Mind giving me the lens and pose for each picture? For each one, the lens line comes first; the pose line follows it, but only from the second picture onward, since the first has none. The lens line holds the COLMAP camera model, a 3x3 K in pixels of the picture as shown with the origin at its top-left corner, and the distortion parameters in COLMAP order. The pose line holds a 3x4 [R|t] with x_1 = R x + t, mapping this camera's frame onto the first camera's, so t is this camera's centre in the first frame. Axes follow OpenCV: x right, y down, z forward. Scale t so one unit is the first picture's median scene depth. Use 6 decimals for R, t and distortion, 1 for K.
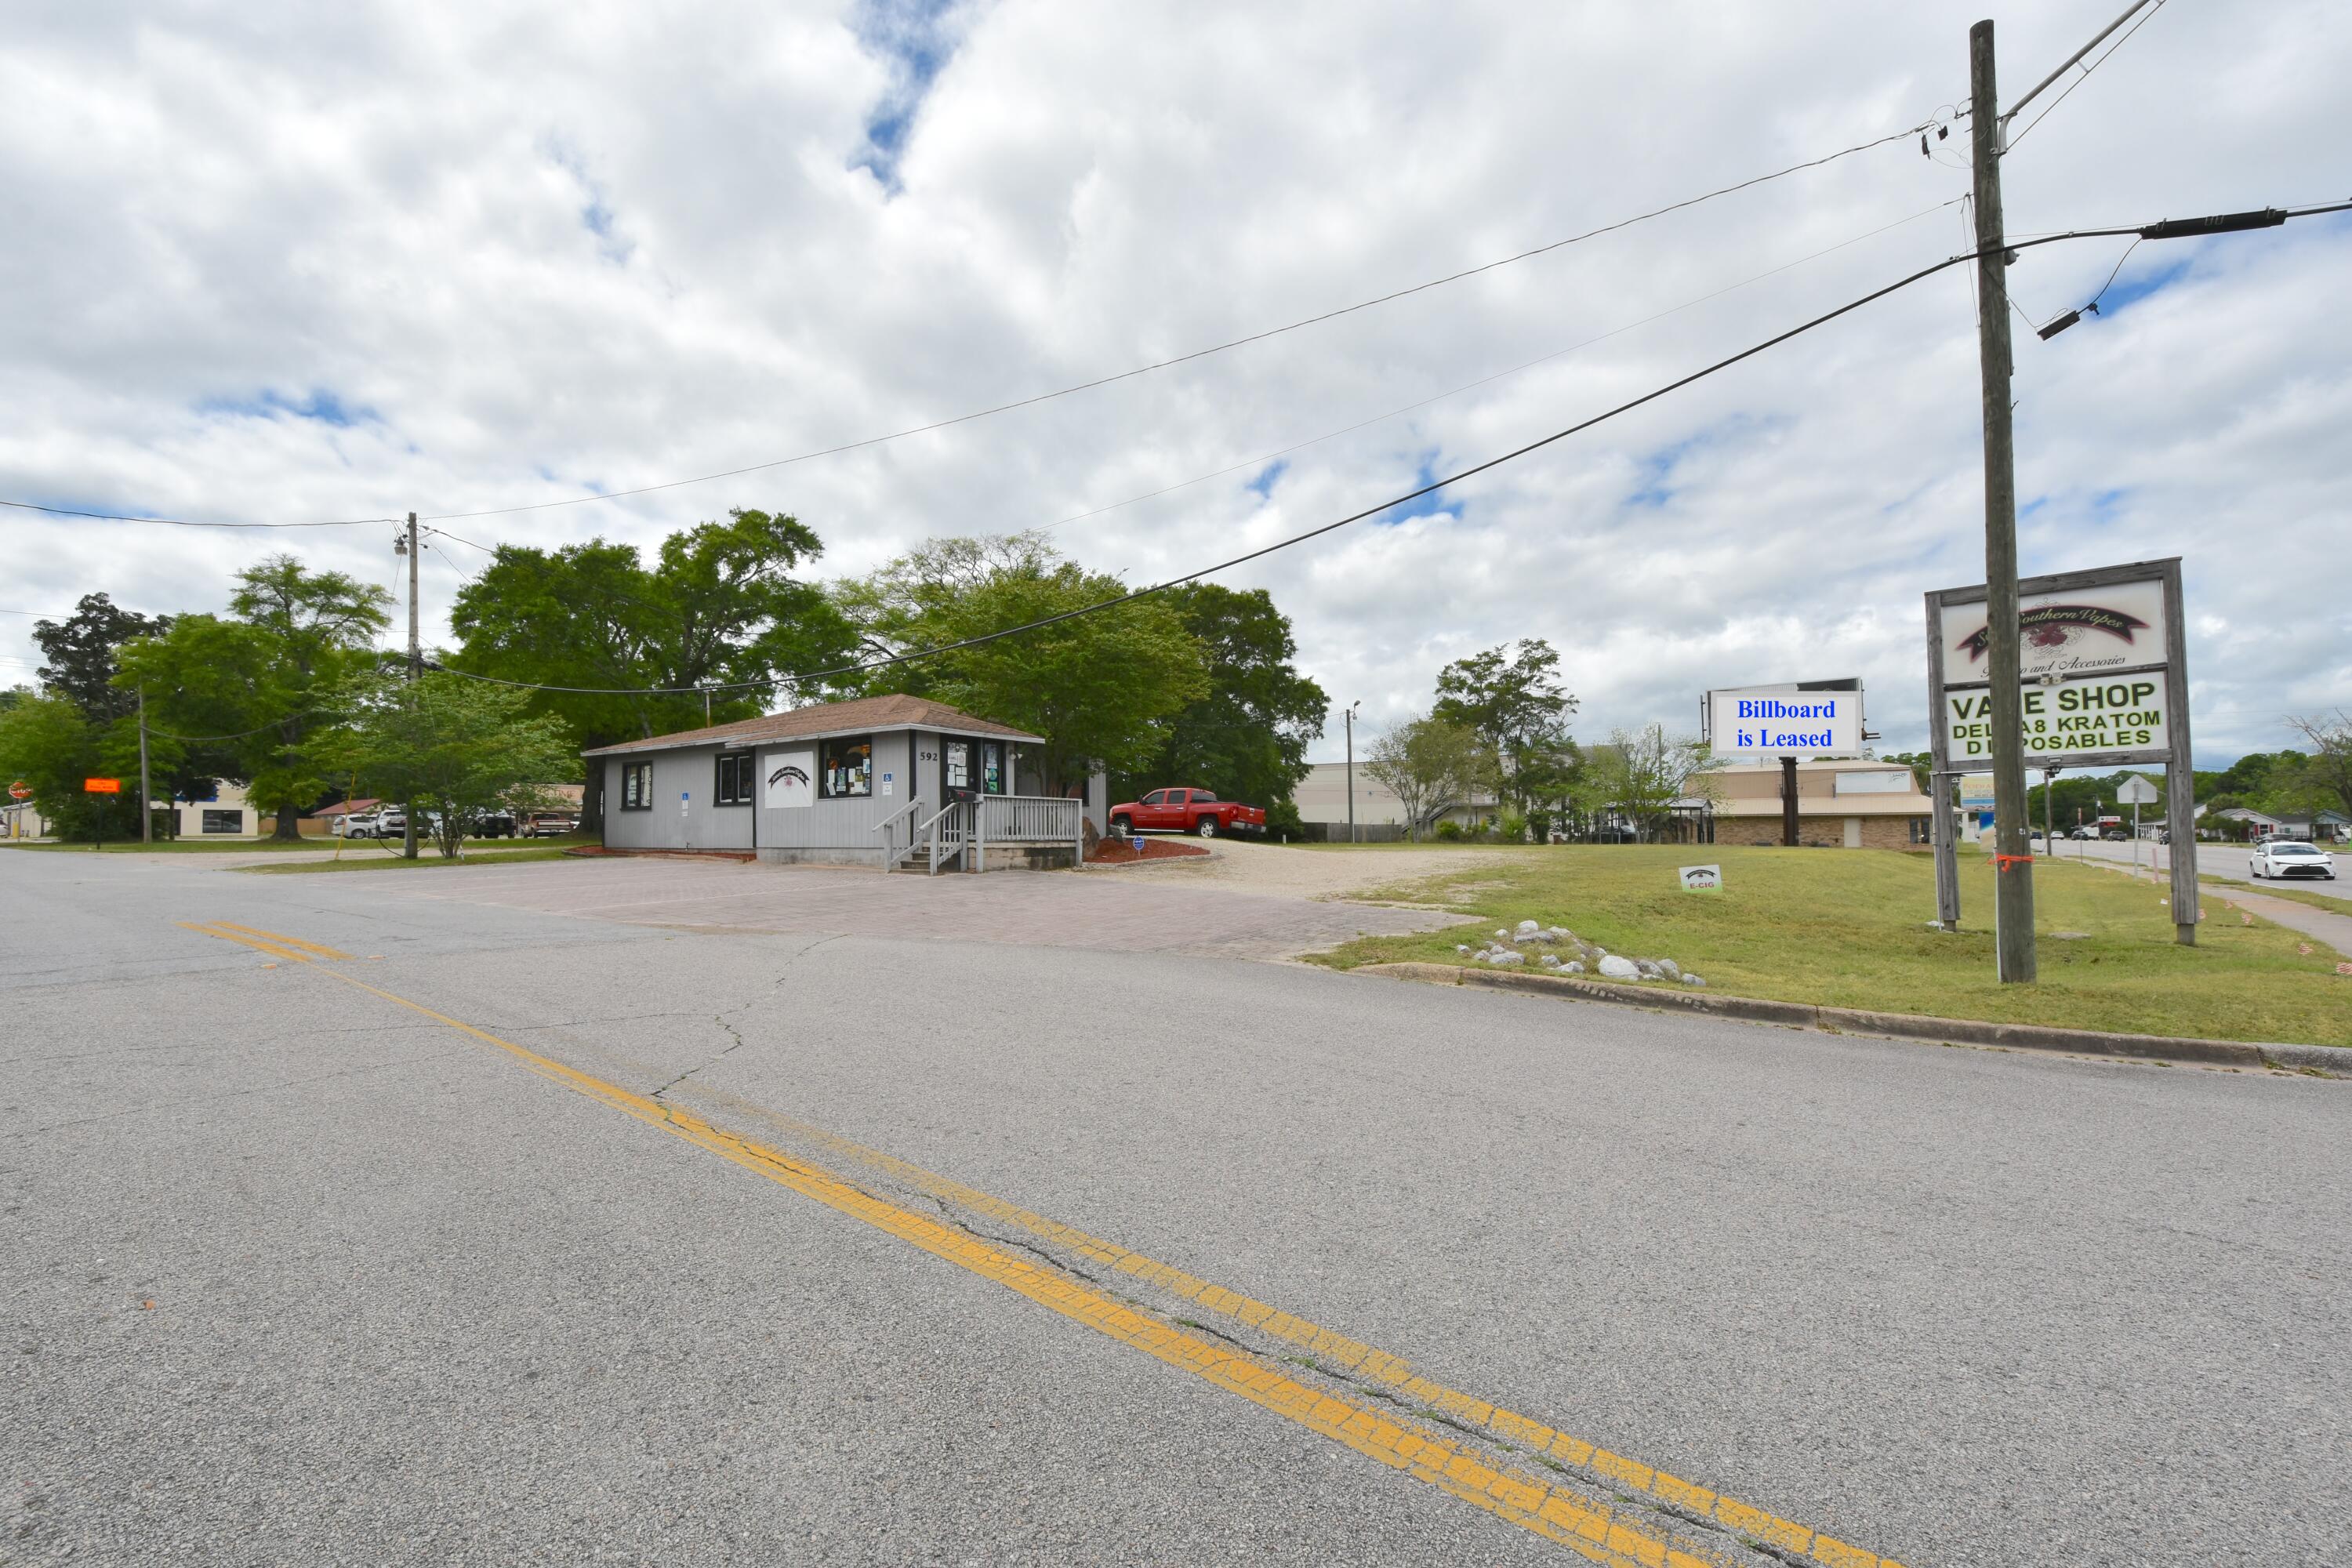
lens RADIAL K [[1035.5, 0, 1170.0], [0, 1035.5, 797.1], [0, 0, 1]] dist [0.004191, -0.003842]
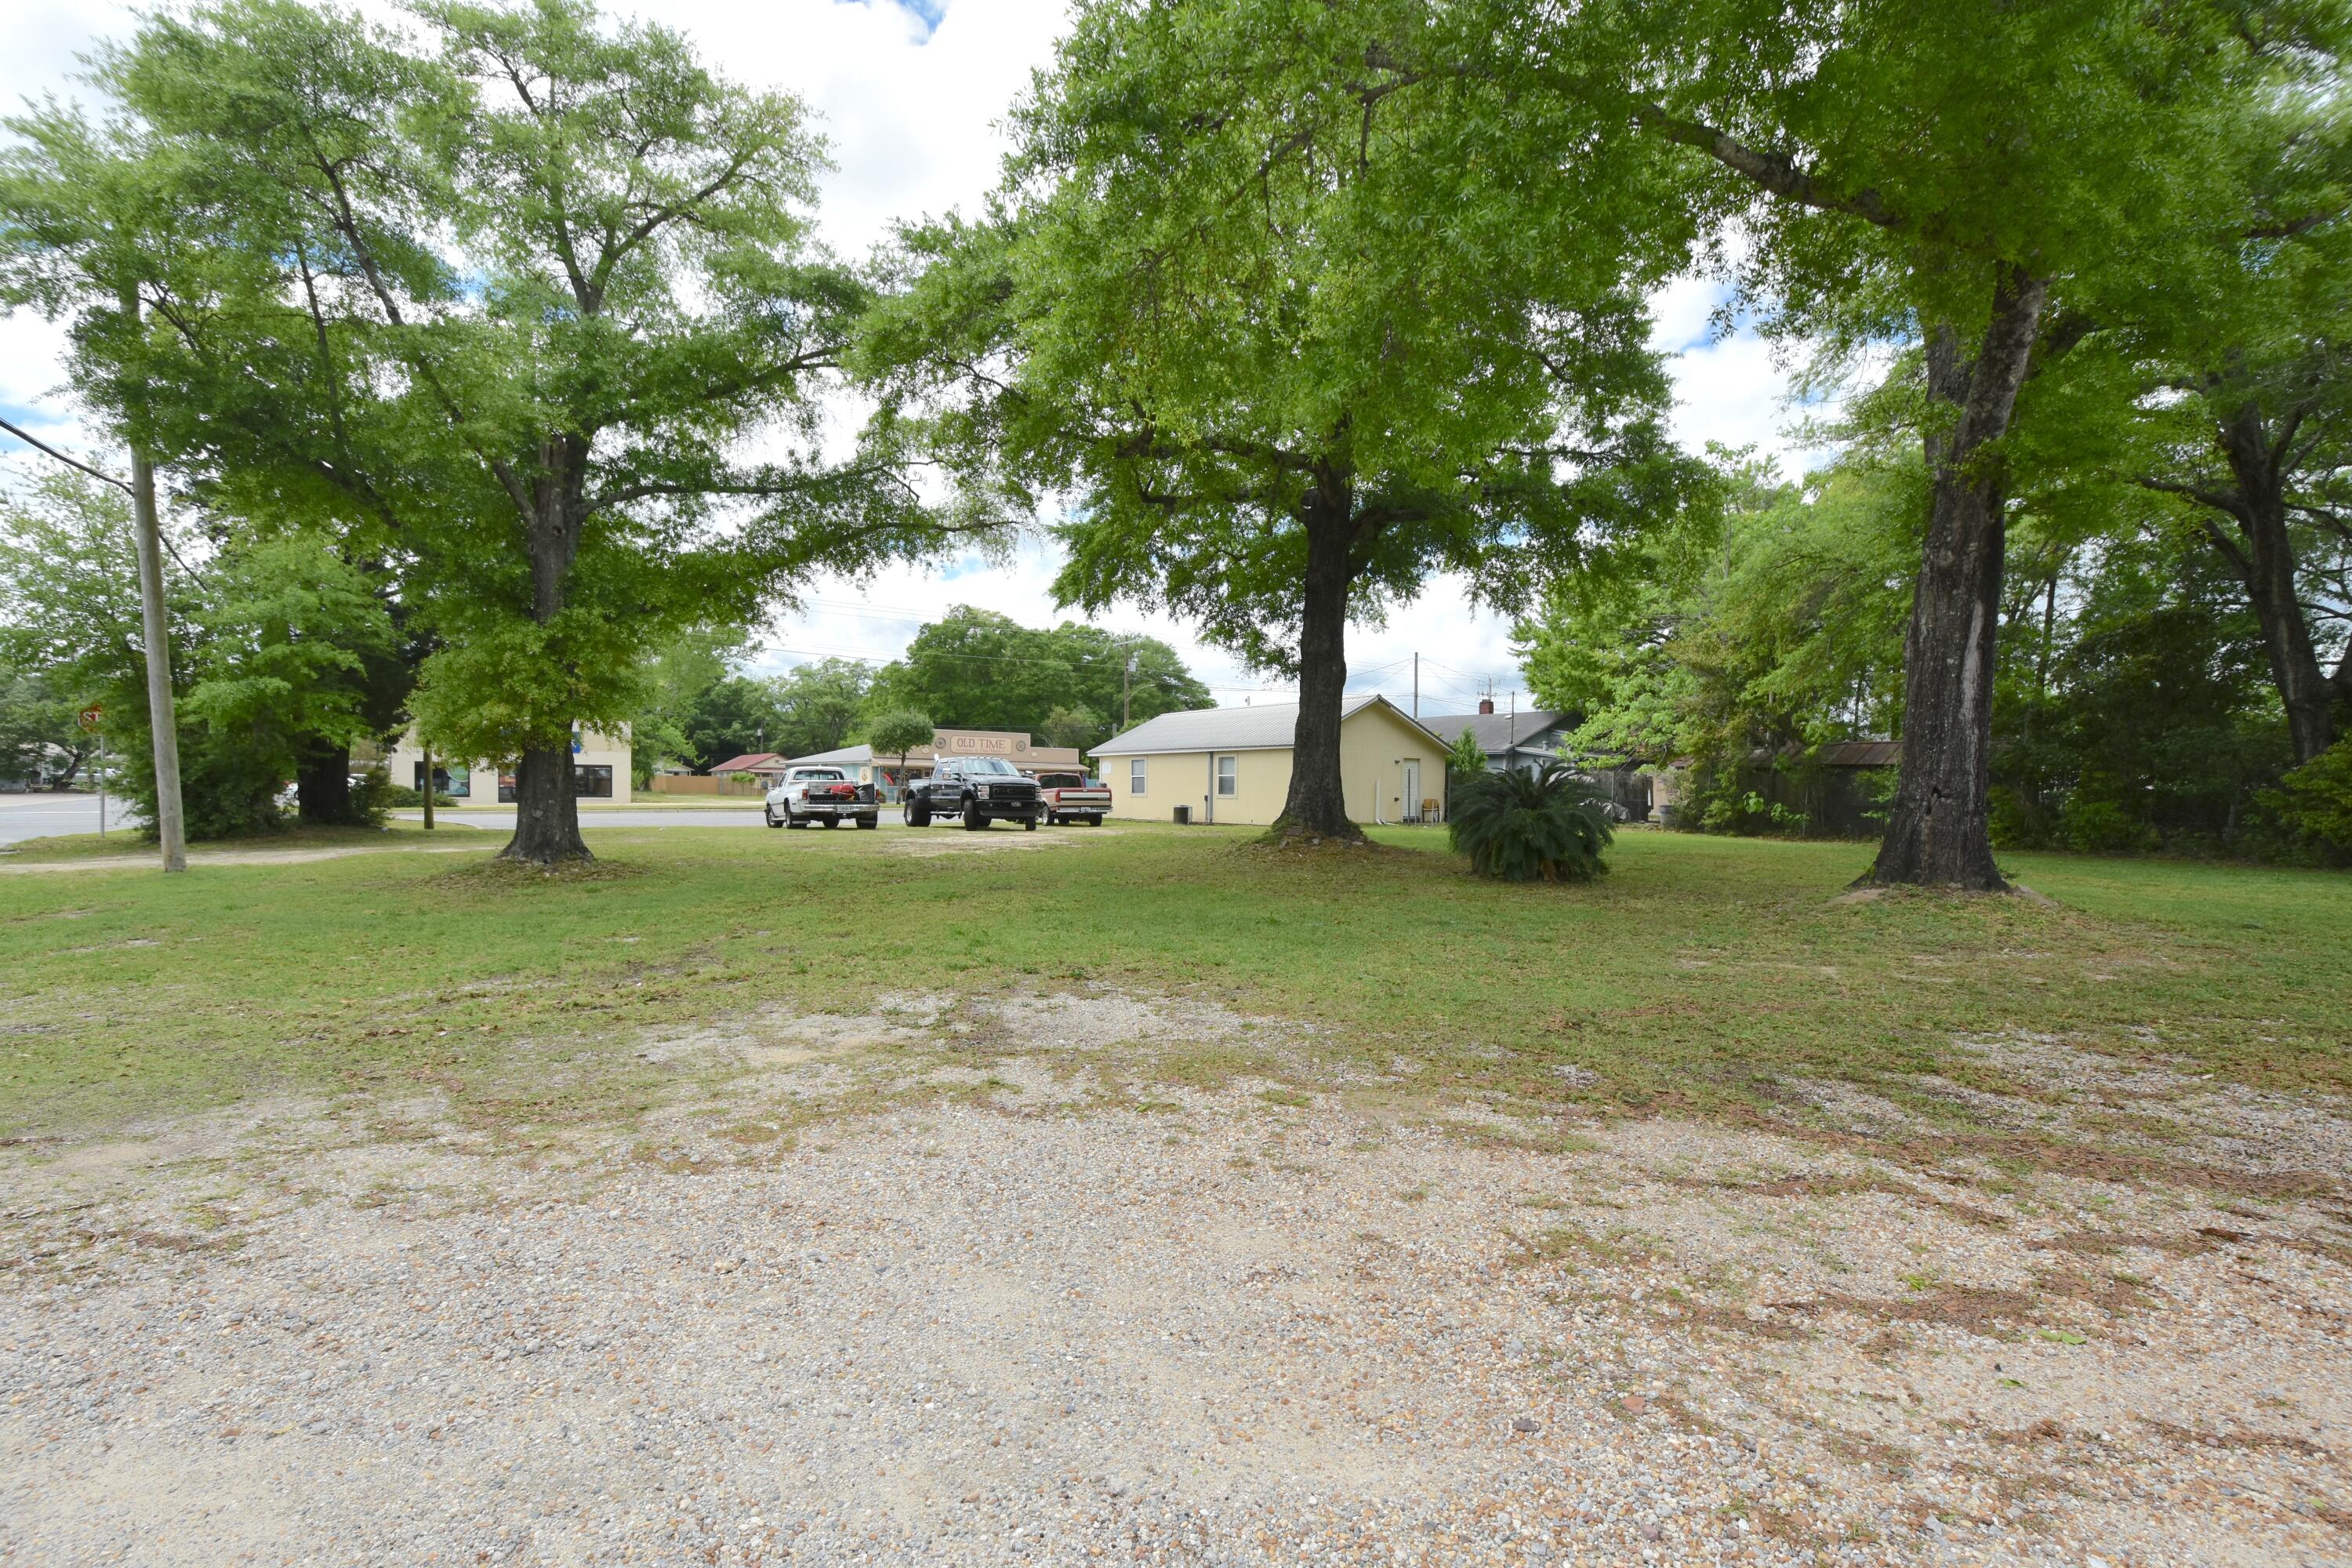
lens RADIAL K [[1035.5, 0, 1173.8], [0, 1035.5, 808.4], [0, 0, 1]] dist [0.004191, -0.003842]
pose [[0.960389, 0.017650, -0.278102, -0.645870], [-0.003845, 0.998736, 0.050109, 0.010333], [0.278635, -0.047055, 0.959244, 0.832073]]
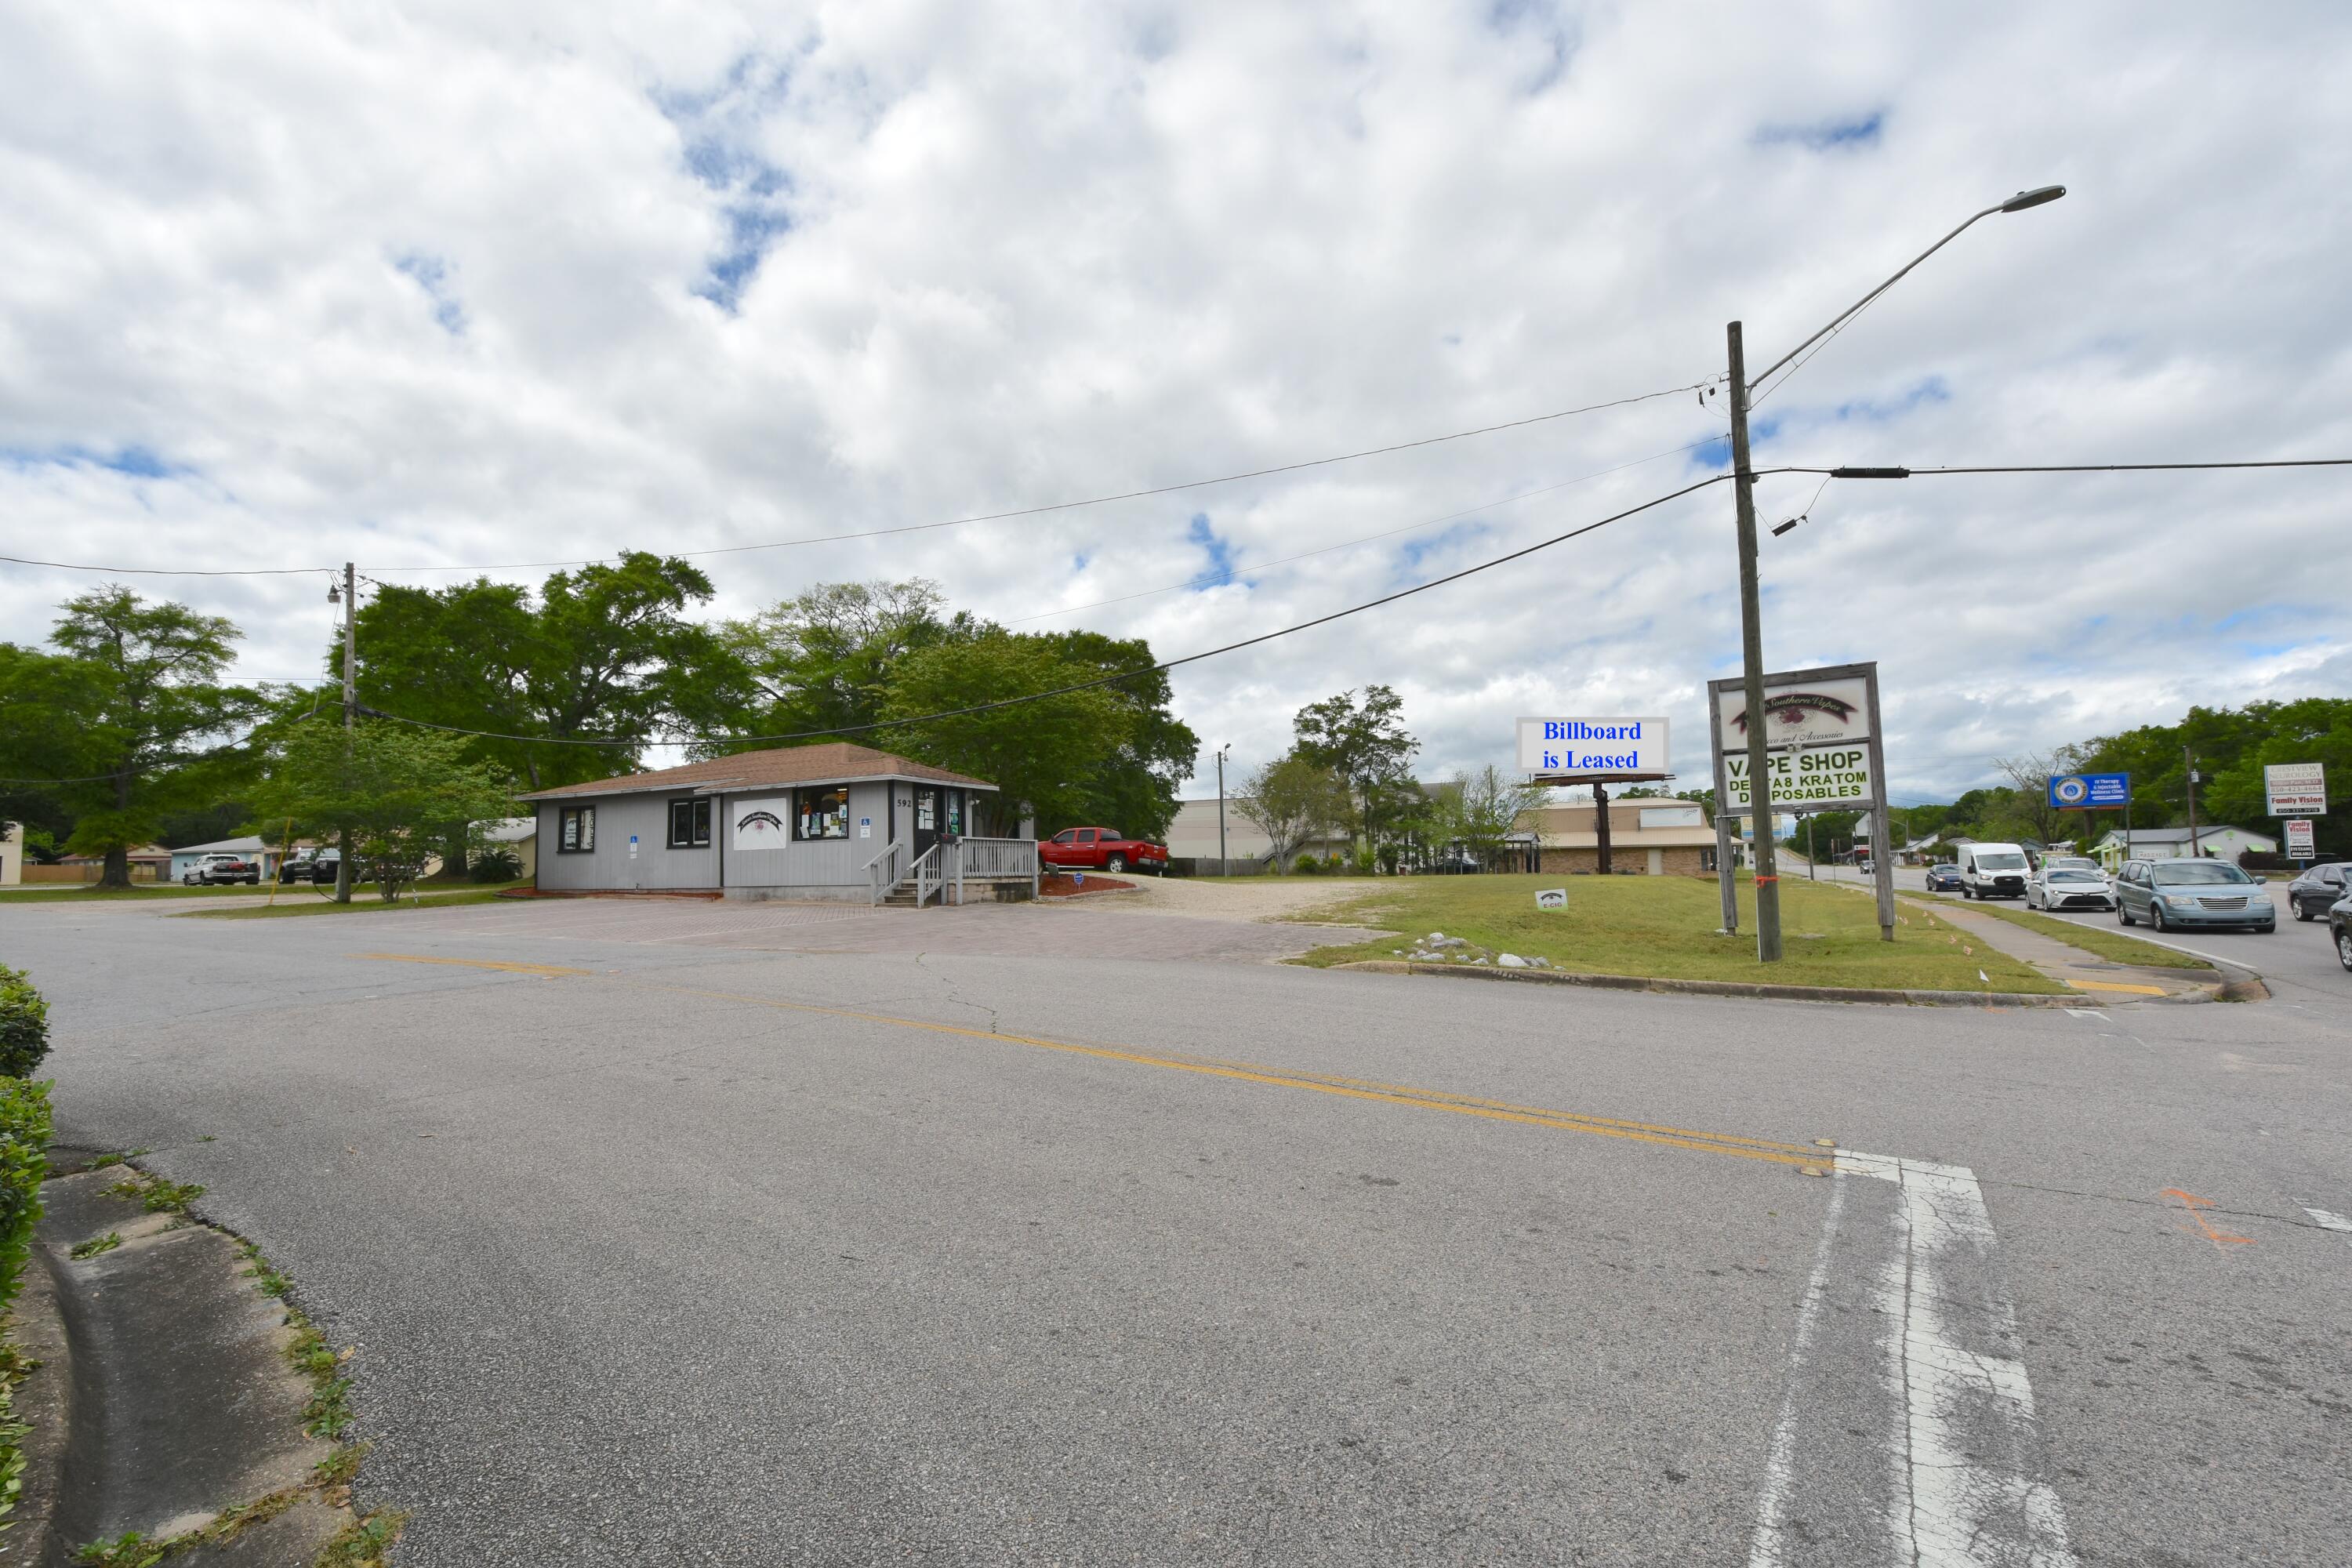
lens RADIAL K [[1035.5, 0, 1169.4], [0, 1035.5, 798.1], [0, 0, 1]] dist [0.004191, -0.003842]
pose [[0.989255, -0.001858, 0.146190, -0.052132], [0.006741, 0.999436, -0.032911, -0.002697], [-0.146047, 0.033542, 0.988709, -0.072423]]
